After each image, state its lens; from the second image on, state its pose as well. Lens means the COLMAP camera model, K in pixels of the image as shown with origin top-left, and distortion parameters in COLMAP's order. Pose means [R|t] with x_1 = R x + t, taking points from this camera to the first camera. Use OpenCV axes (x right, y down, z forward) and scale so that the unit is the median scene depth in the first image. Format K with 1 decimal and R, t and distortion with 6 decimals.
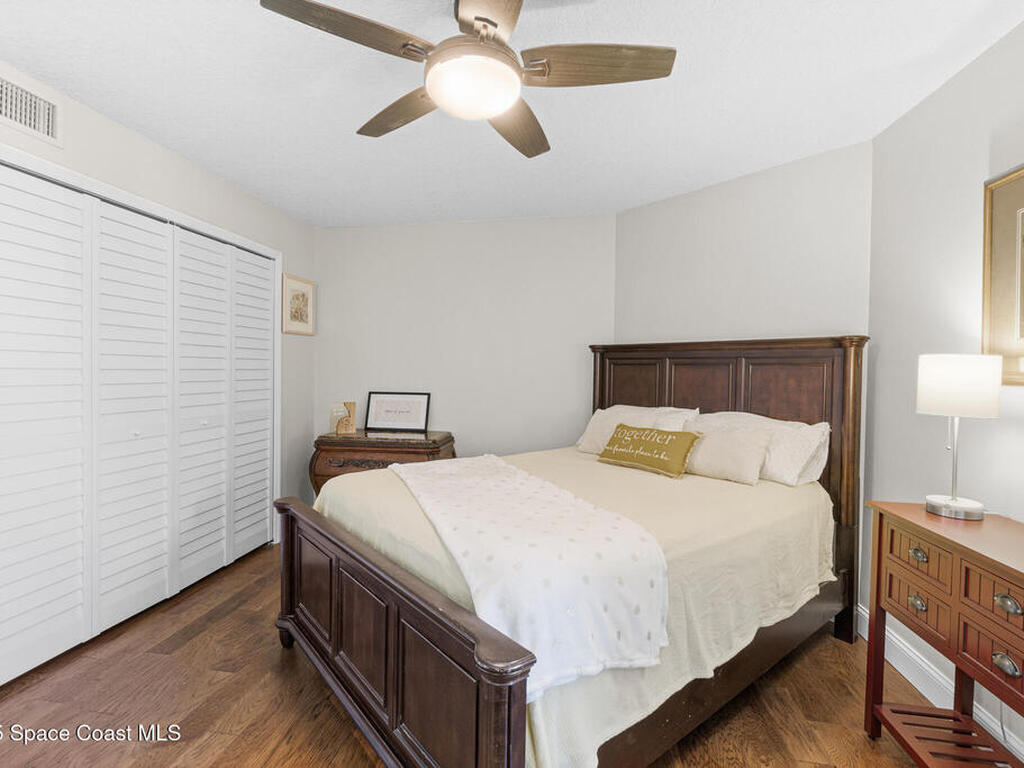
lens RADIAL K [[506.6, 0, 499.9], [0, 506.6, 377.3], [0, 0, 1]] dist [-0.002551, 0.006202]
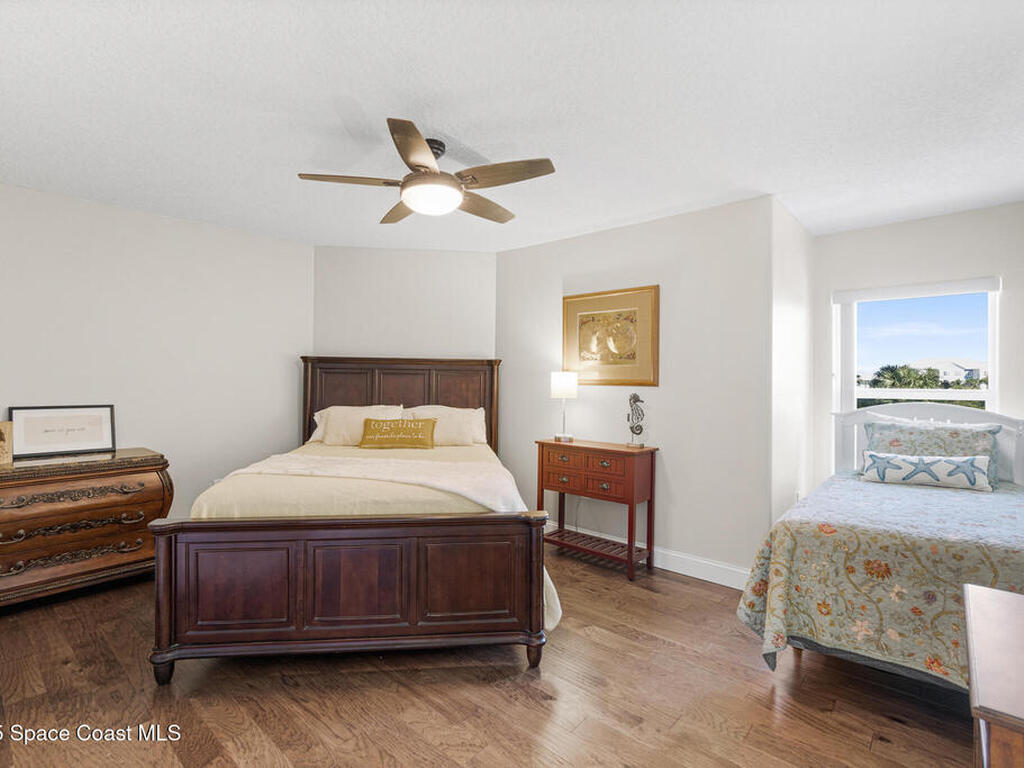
lens RADIAL K [[506.6, 0, 499.9], [0, 506.6, 377.3], [0, 0, 1]] dist [-0.002551, 0.006202]
pose [[0.552374, 0.001325, 0.833596, -0.676901], [0.012140, 0.999880, -0.009634, 0.001050], [-0.833508, 0.015441, 0.552291, -0.016364]]
